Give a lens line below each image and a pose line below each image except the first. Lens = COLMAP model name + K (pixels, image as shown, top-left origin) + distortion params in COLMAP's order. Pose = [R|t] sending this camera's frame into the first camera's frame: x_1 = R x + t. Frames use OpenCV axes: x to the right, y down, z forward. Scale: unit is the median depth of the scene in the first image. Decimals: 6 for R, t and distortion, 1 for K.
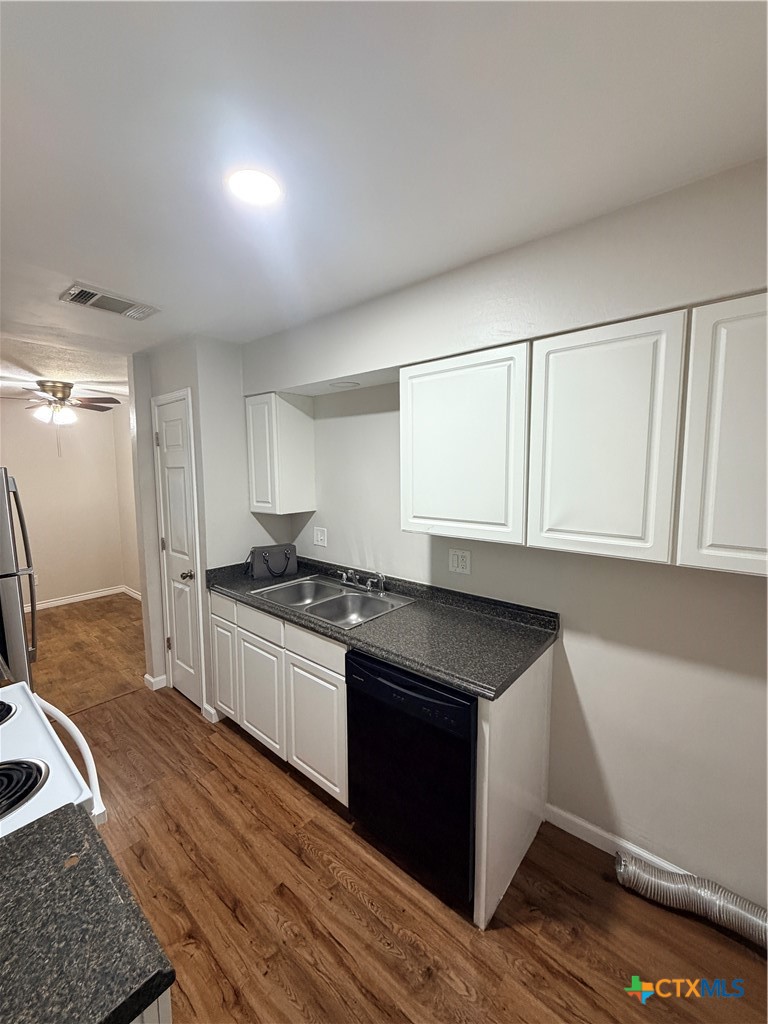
lens RADIAL K [[405.1, 0, 386.4], [0, 405.1, 511.0], [0, 0, 1]] dist [0.001605, -0.001308]
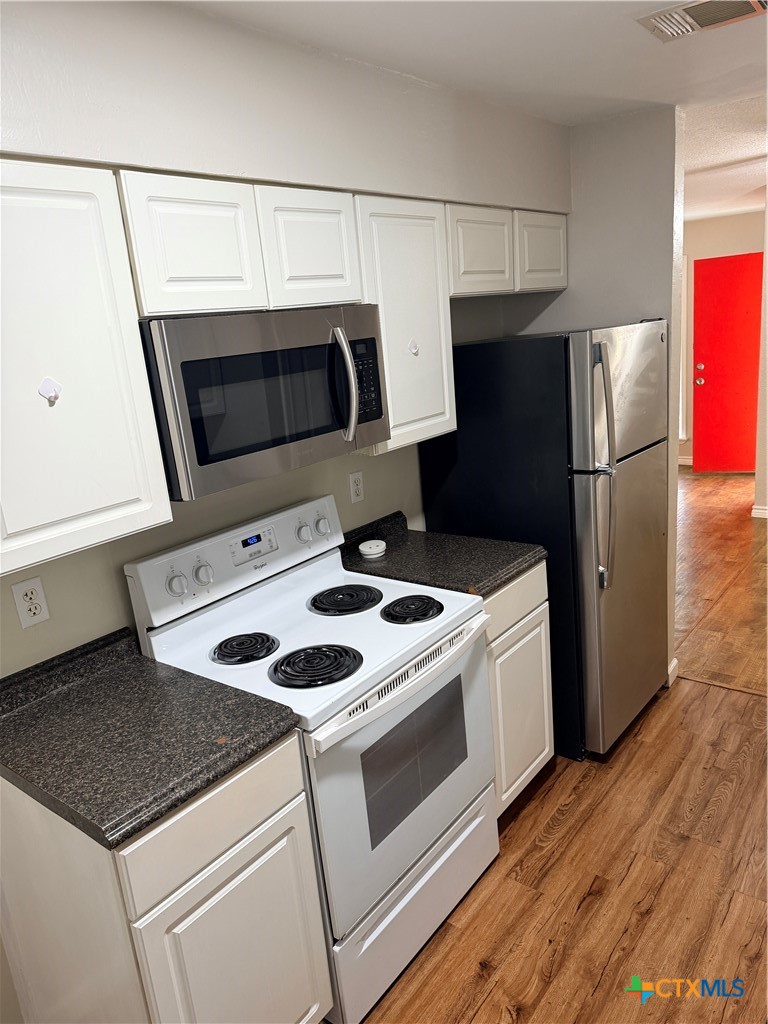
lens RADIAL K [[727.6, 0, 383.8], [0, 727.6, 513.4], [0, 0, 1]] dist [-0.002819, -0.002742]
pose [[0.026277, 0.256922, -0.966075, 0.473309], [-0.011913, 0.966420, 0.256690, -0.127994], [0.999584, 0.004764, 0.028455, 0.626601]]
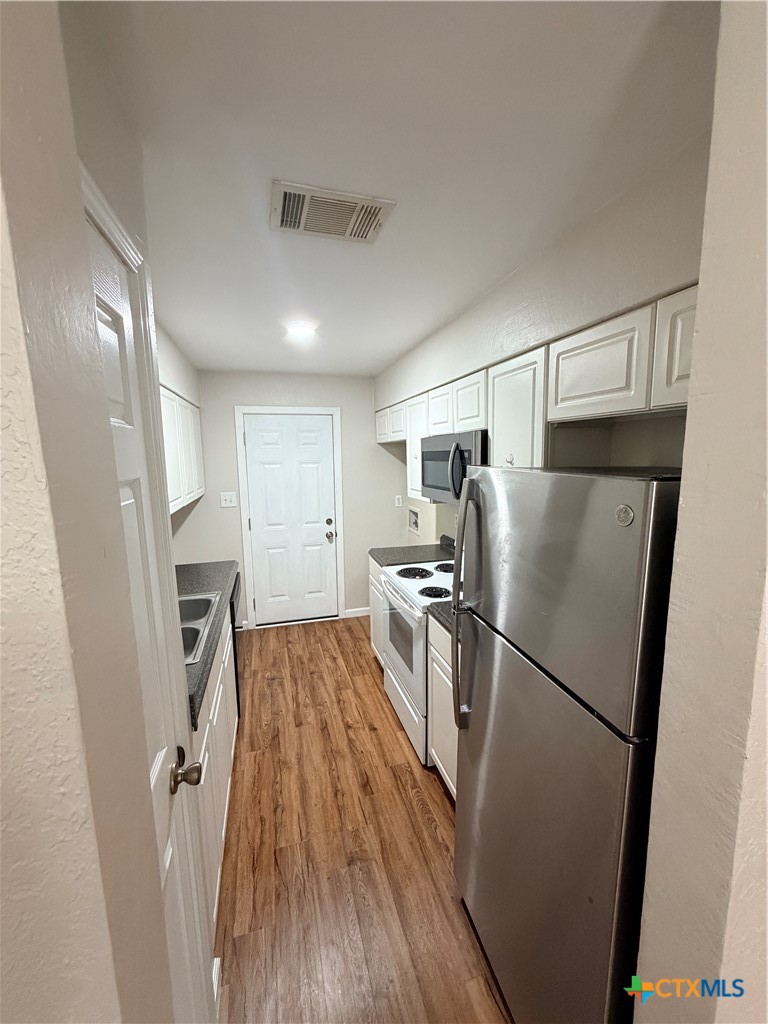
lens RADIAL K [[405.1, 0, 385.0], [0, 405.1, 508.6], [0, 0, 1]] dist [0.001605, -0.001308]
pose [[-0.828311, -0.064119, 0.556588, -1.342144], [0.074449, 0.972023, 0.222773, -0.222861], [-0.555300, 0.225963, -0.800364, 1.848091]]
